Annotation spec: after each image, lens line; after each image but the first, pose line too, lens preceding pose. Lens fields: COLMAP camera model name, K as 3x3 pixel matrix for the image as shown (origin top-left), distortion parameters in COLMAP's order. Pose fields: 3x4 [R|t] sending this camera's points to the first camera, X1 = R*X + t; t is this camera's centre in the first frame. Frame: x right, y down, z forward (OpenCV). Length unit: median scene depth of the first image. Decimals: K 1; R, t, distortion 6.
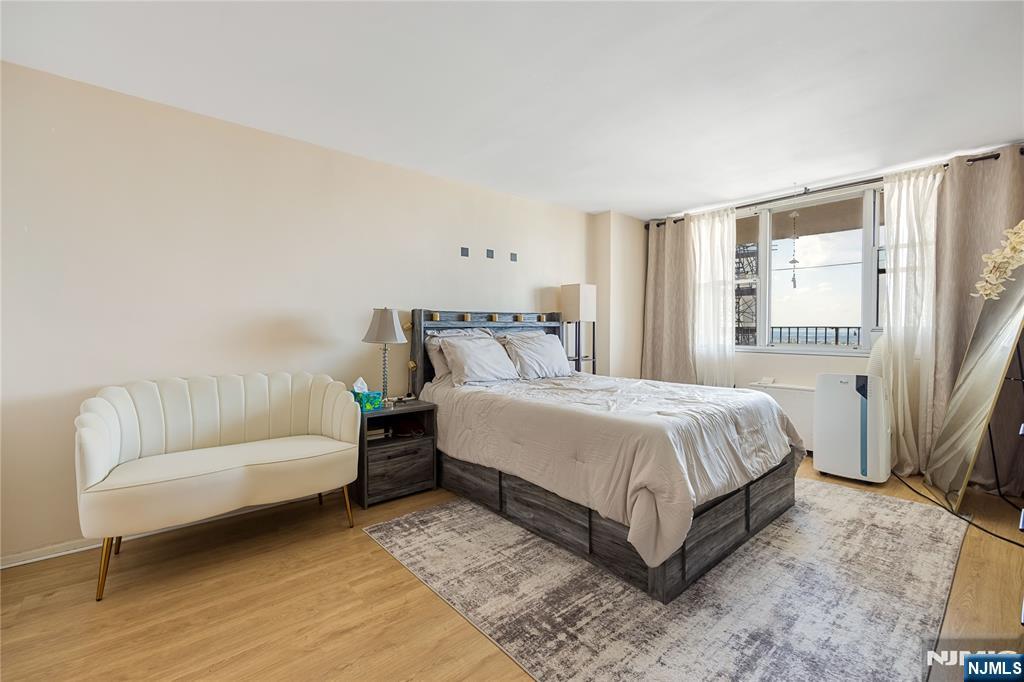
lens RADIAL K [[416.1, 0, 509.0], [0, 416.1, 337.2], [0, 0, 1]] dist [-0.000976, 0.000013]
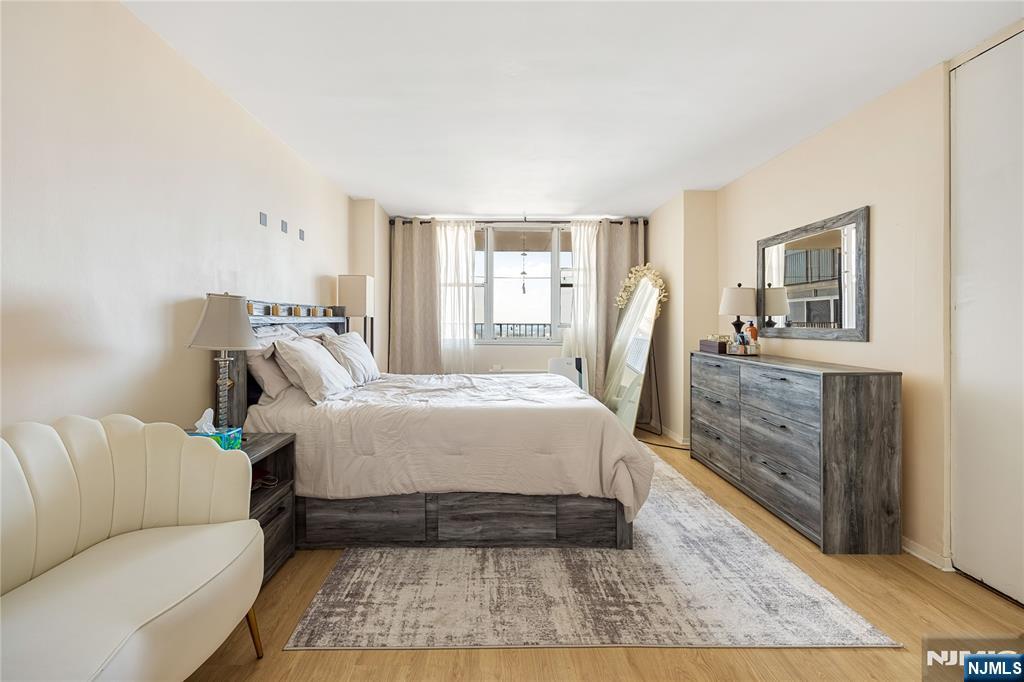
lens RADIAL K [[417.5, 0, 514.1], [0, 417.5, 327.4], [0, 0, 1]] dist [-0.000297, 0.000002]
pose [[0.664222, -0.004202, 0.747524, -0.483746], [0.012928, 0.999899, -0.005867, -0.009300], [-0.747424, 0.013561, 0.664209, 0.264896]]
